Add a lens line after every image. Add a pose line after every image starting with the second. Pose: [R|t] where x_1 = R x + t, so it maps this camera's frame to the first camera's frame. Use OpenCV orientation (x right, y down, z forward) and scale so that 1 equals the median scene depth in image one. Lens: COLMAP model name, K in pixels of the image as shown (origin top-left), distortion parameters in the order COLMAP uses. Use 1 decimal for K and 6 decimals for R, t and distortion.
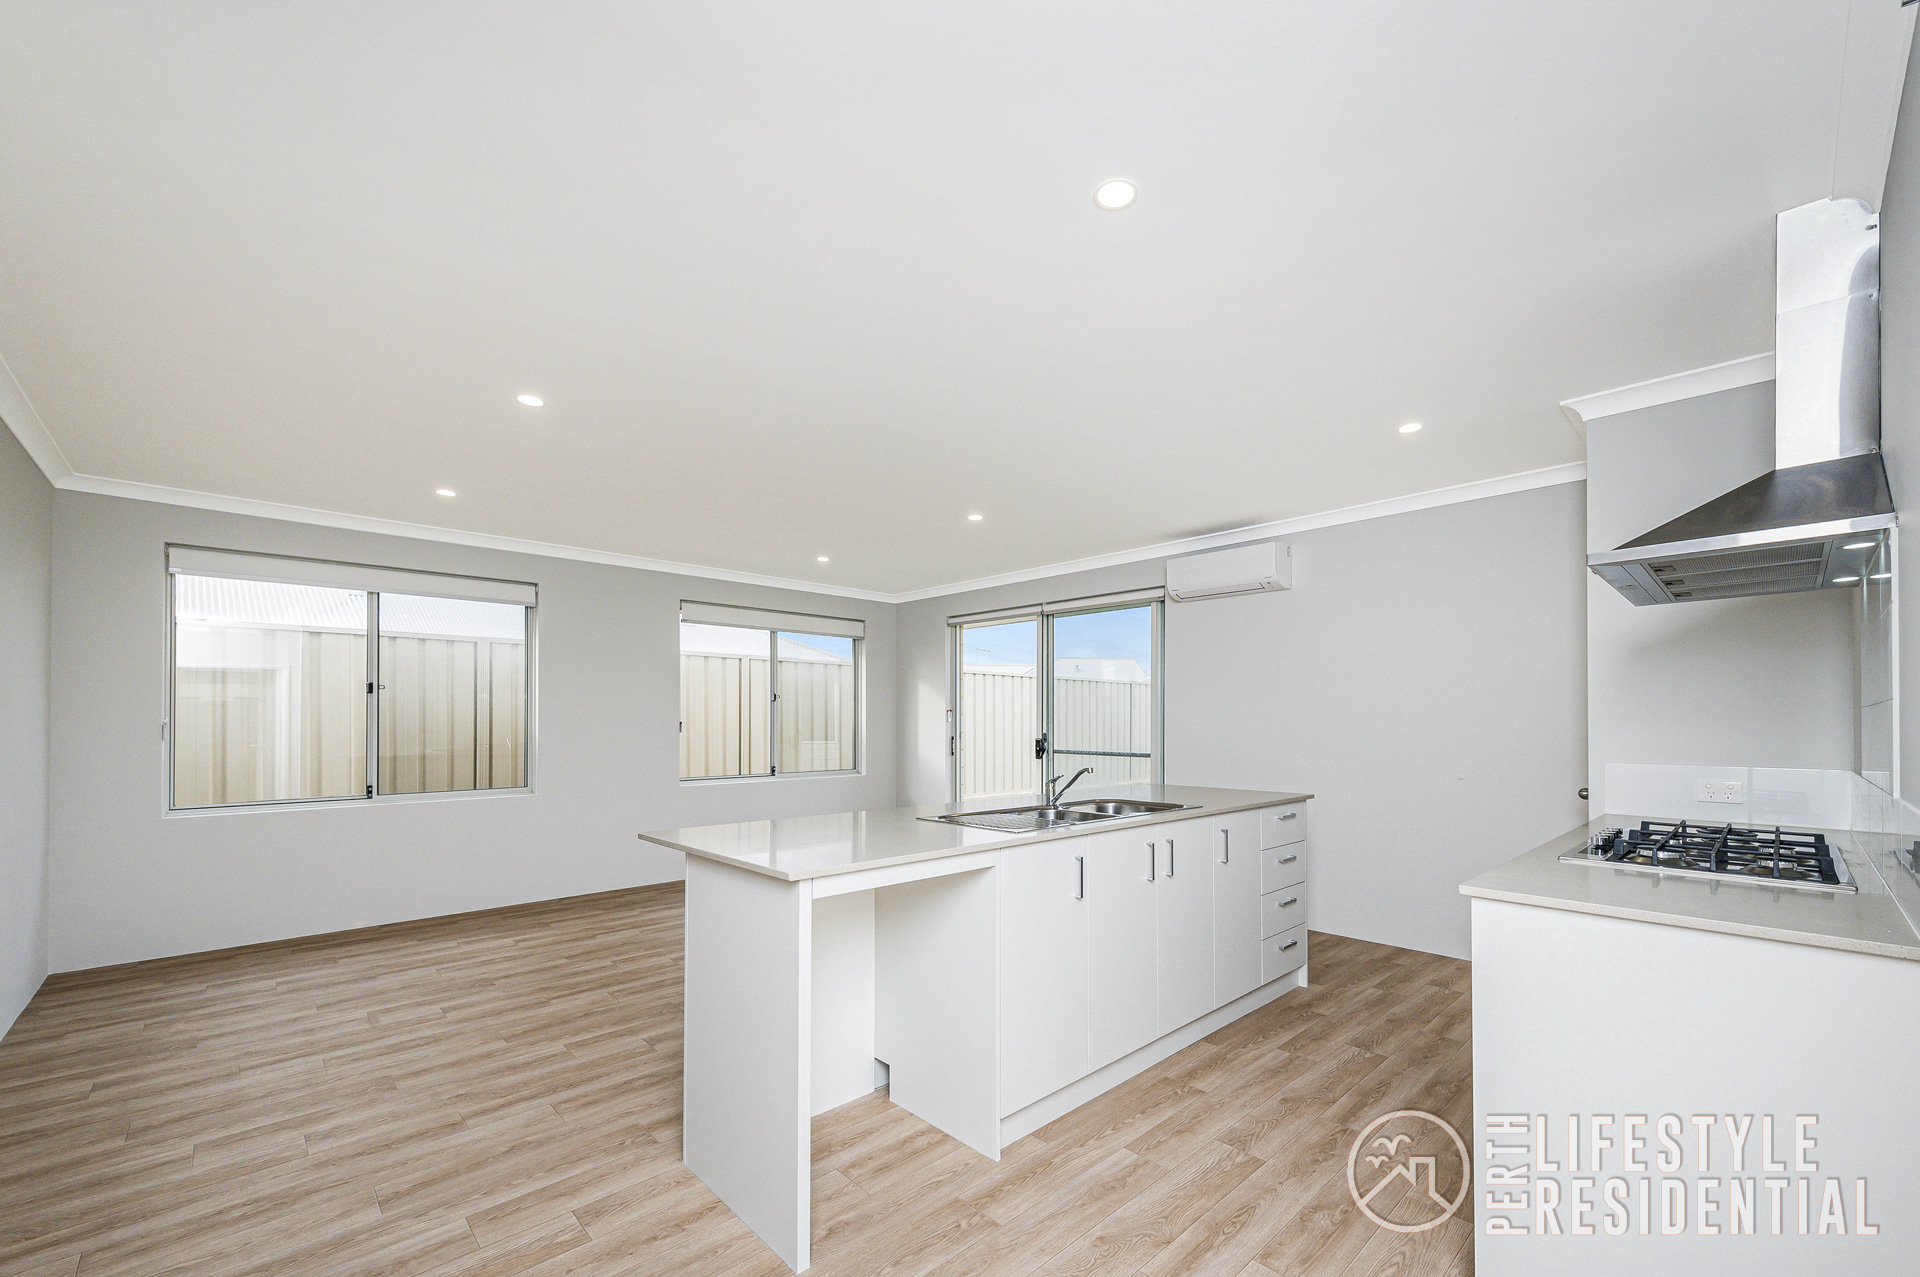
lens RADIAL K [[759.4, 0, 948.3], [0, 759.4, 691.1], [0, 0, 1]] dist [0.001404, 0.000581]
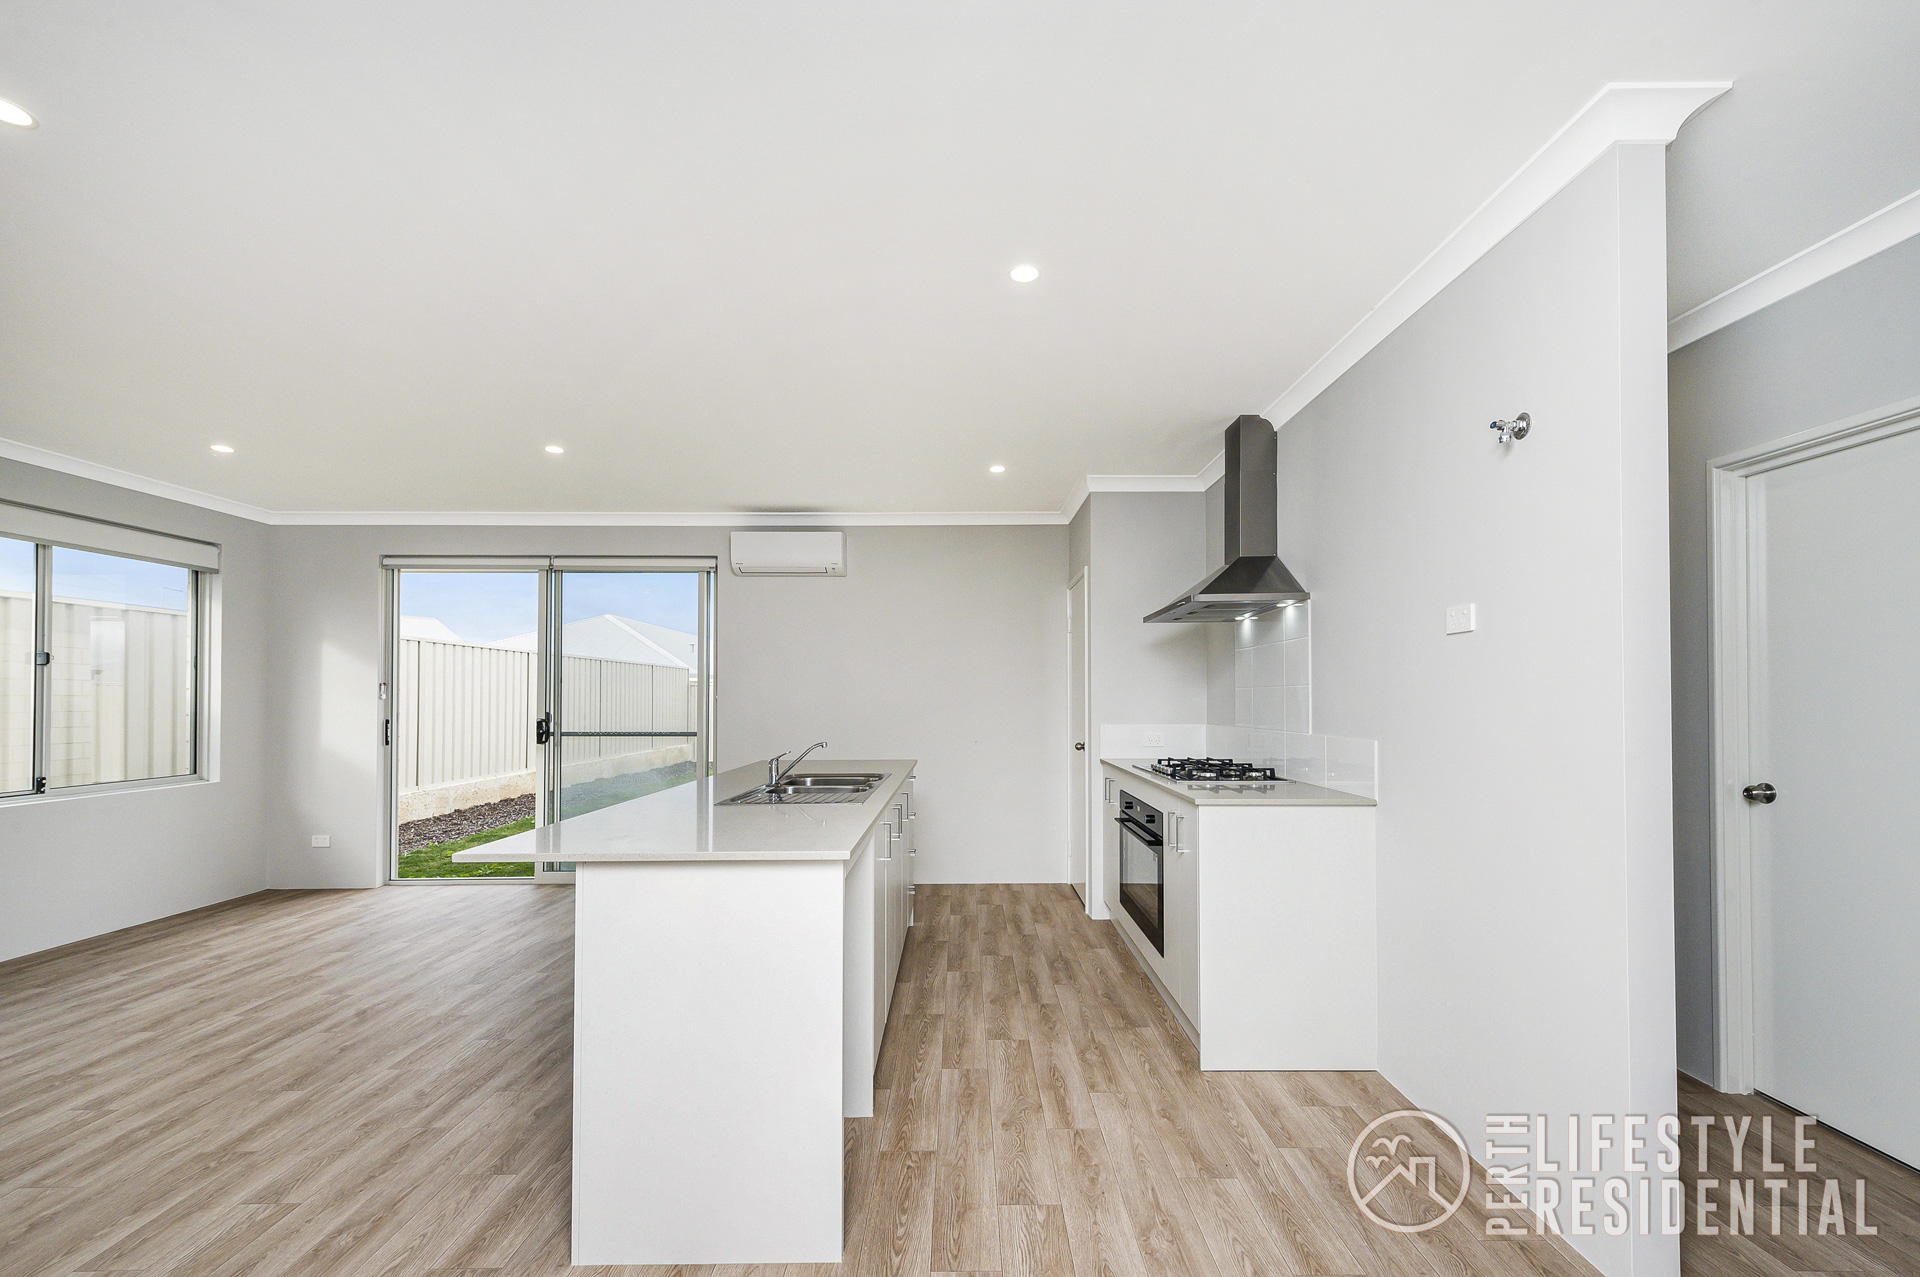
lens RADIAL K [[844.3, 0, 959.5], [0, 844.3, 657.3], [0, 0, 1]] dist [0.008988, -0.001785]
pose [[0.675788, 0.030025, 0.736484, -0.292407], [-0.025393, 0.999525, -0.017449, -0.000066], [-0.736658, -0.006910, 0.676230, 0.048835]]
